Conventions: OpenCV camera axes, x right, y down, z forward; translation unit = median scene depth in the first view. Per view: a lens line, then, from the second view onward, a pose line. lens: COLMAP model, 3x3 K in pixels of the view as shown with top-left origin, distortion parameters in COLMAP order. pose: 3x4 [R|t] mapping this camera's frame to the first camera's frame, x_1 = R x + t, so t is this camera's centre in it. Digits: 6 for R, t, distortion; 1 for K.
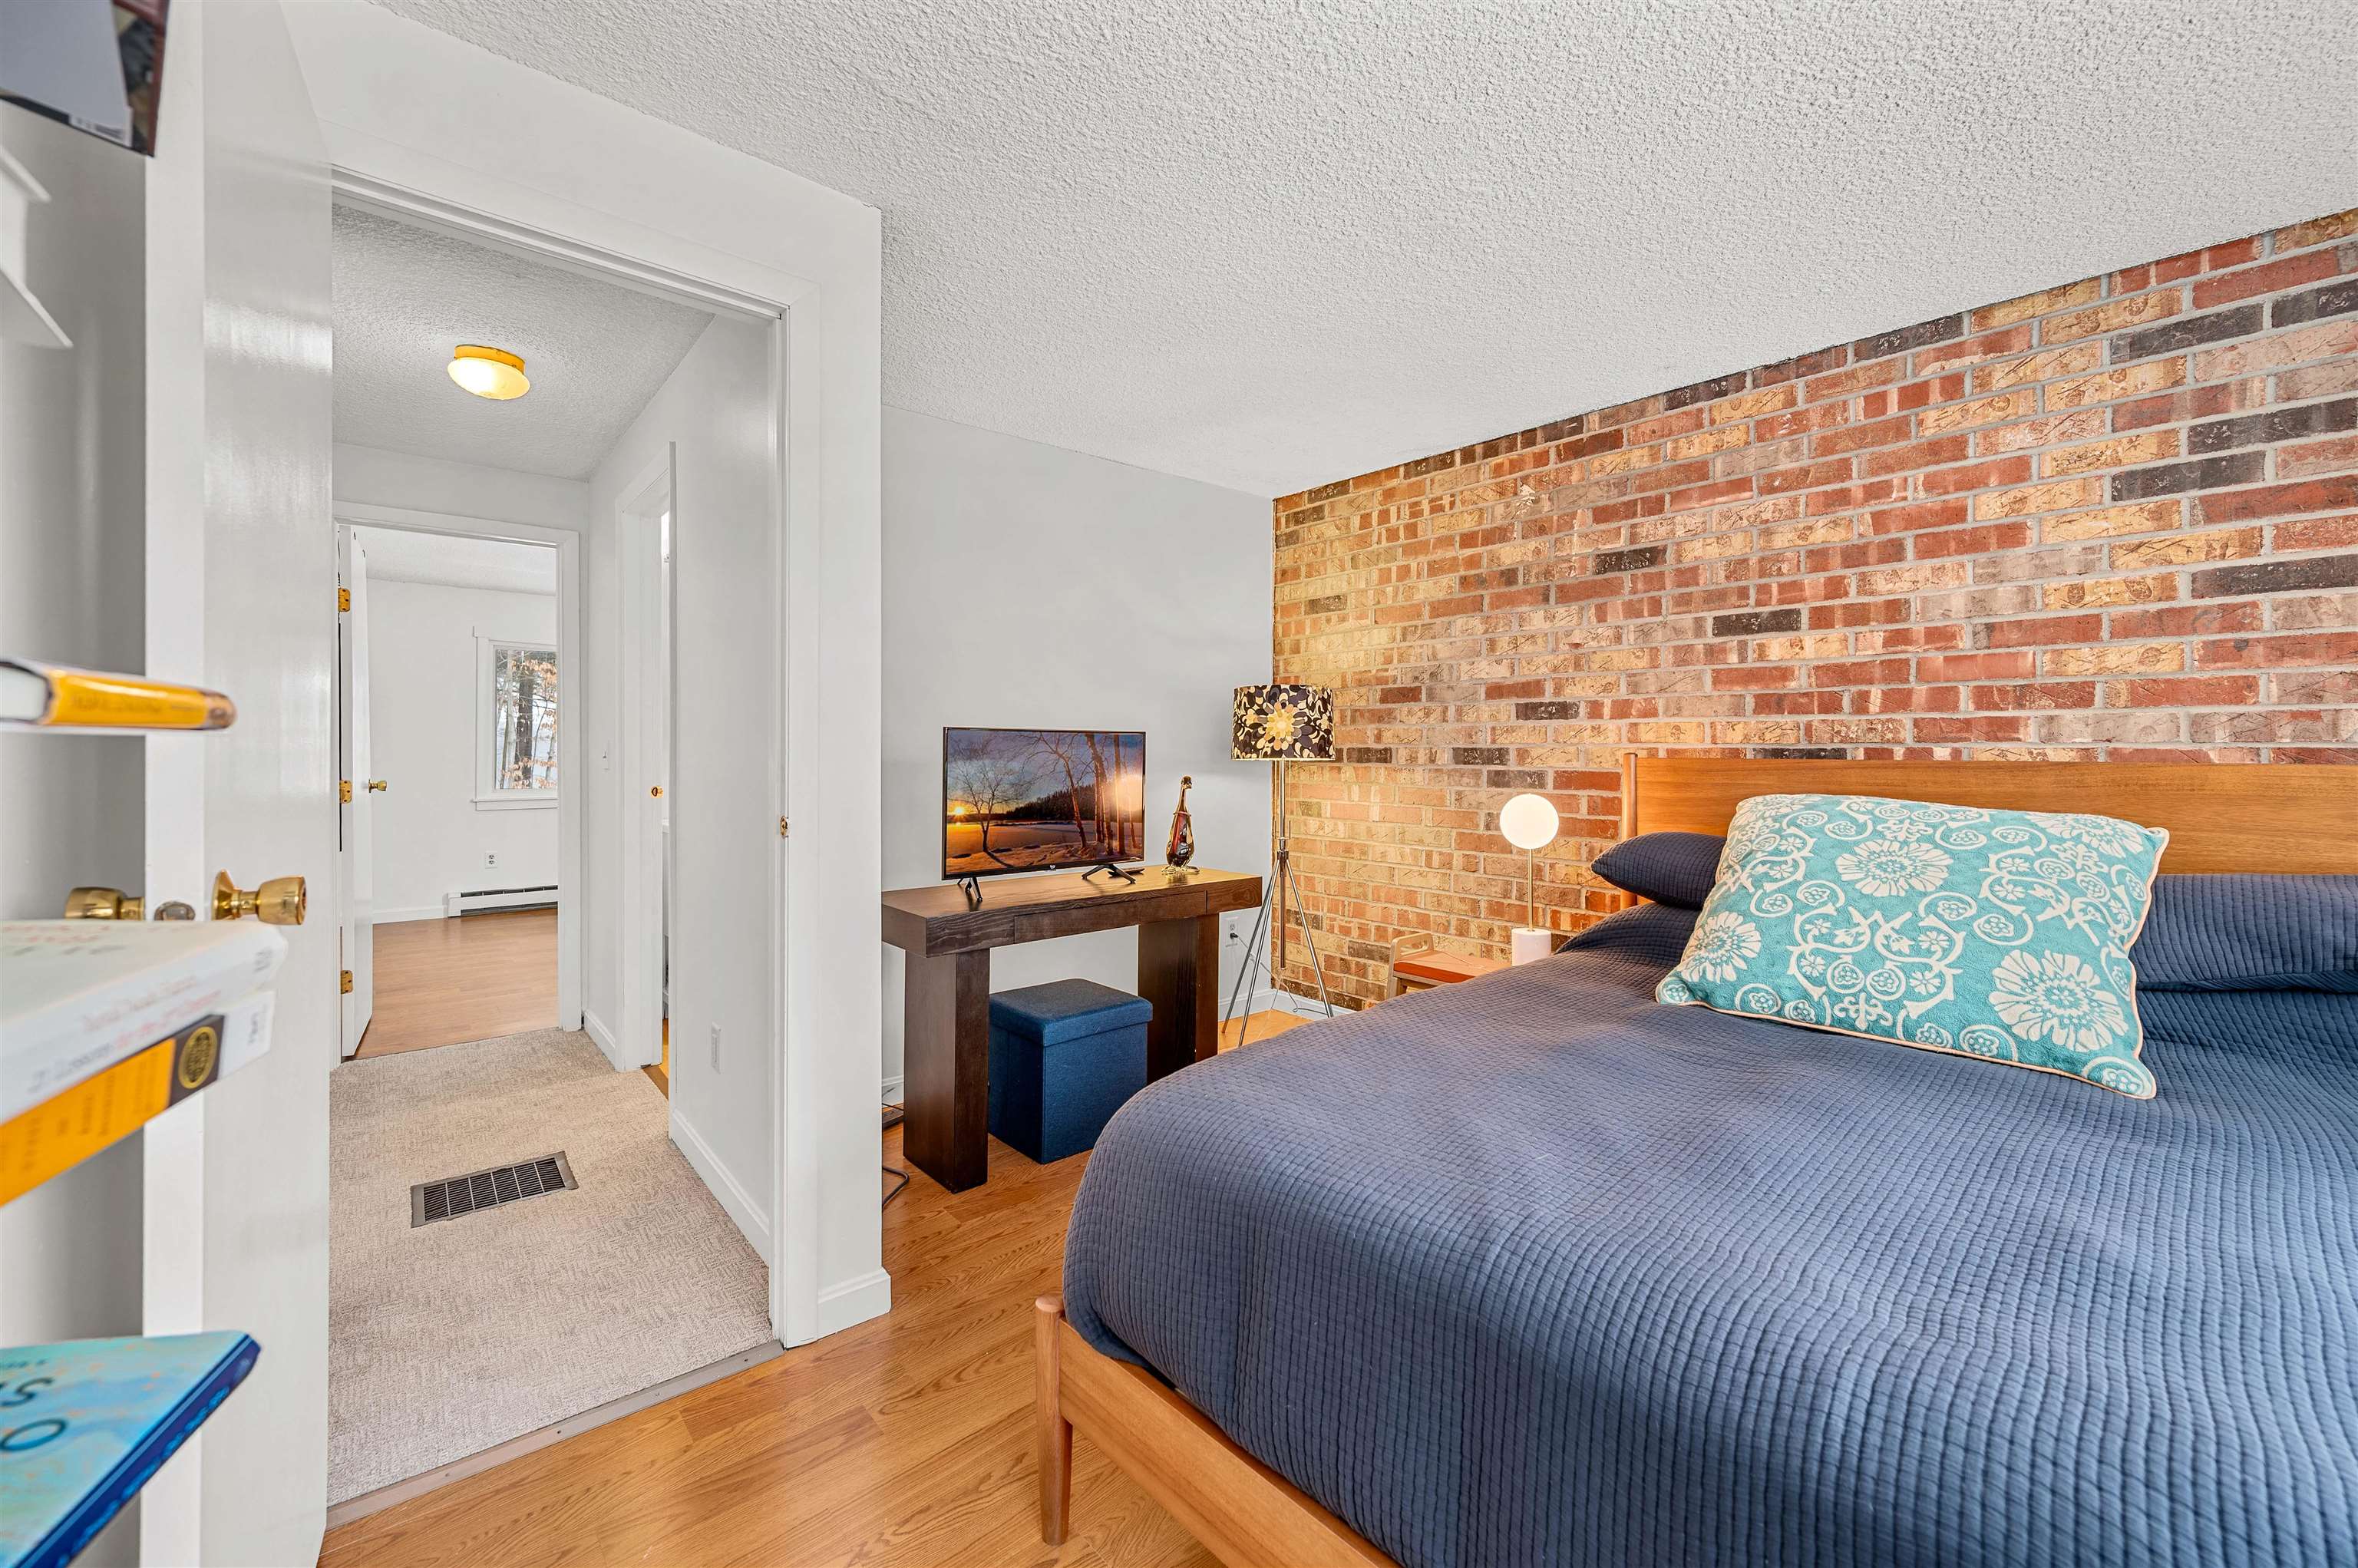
lens RADIAL K [[924.7, 0, 1173.4], [0, 924.7, 746.8], [0, 0, 1]] dist [-0.002146, -0.000051]
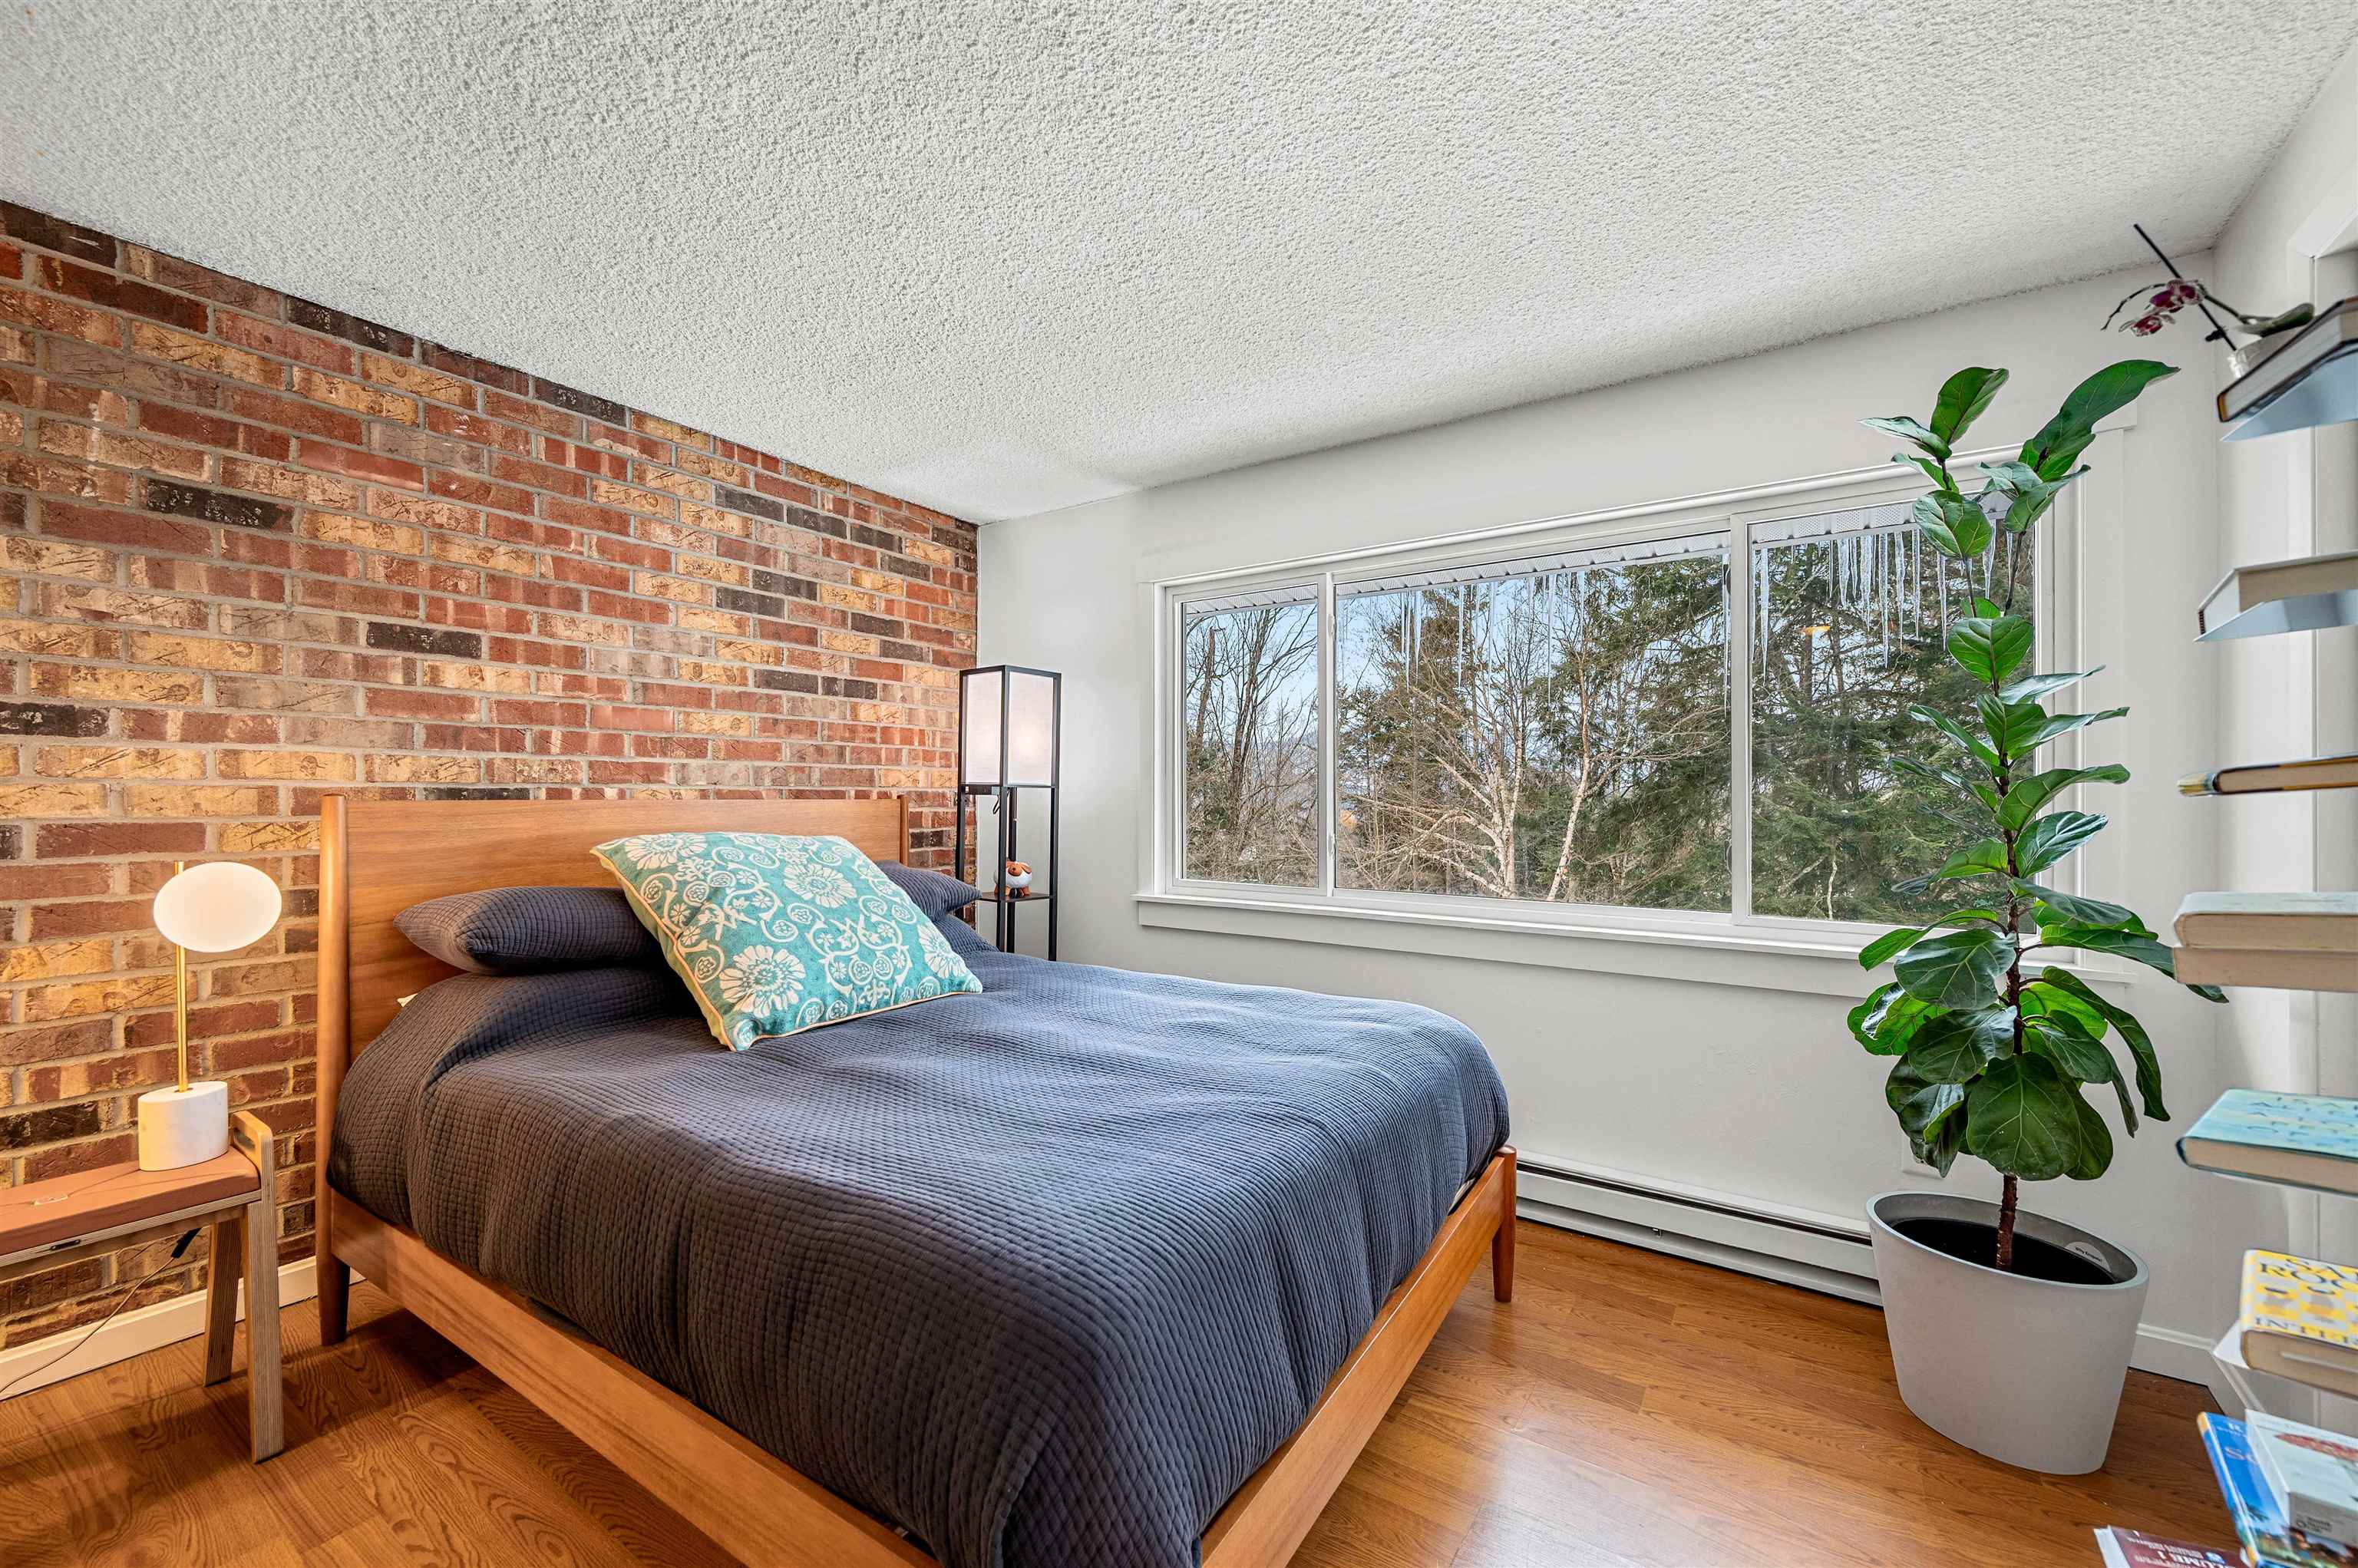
lens RADIAL K [[924.7, 0, 1177.5], [0, 924.7, 787.8], [0, 0, 1]] dist [-0.002146, -0.000051]
pose [[-0.246910, 0.002021, 0.969036, -0.391274], [-0.008125, 0.999958, -0.004155, -0.000399], [-0.969004, -0.008899, -0.246883, 0.576446]]
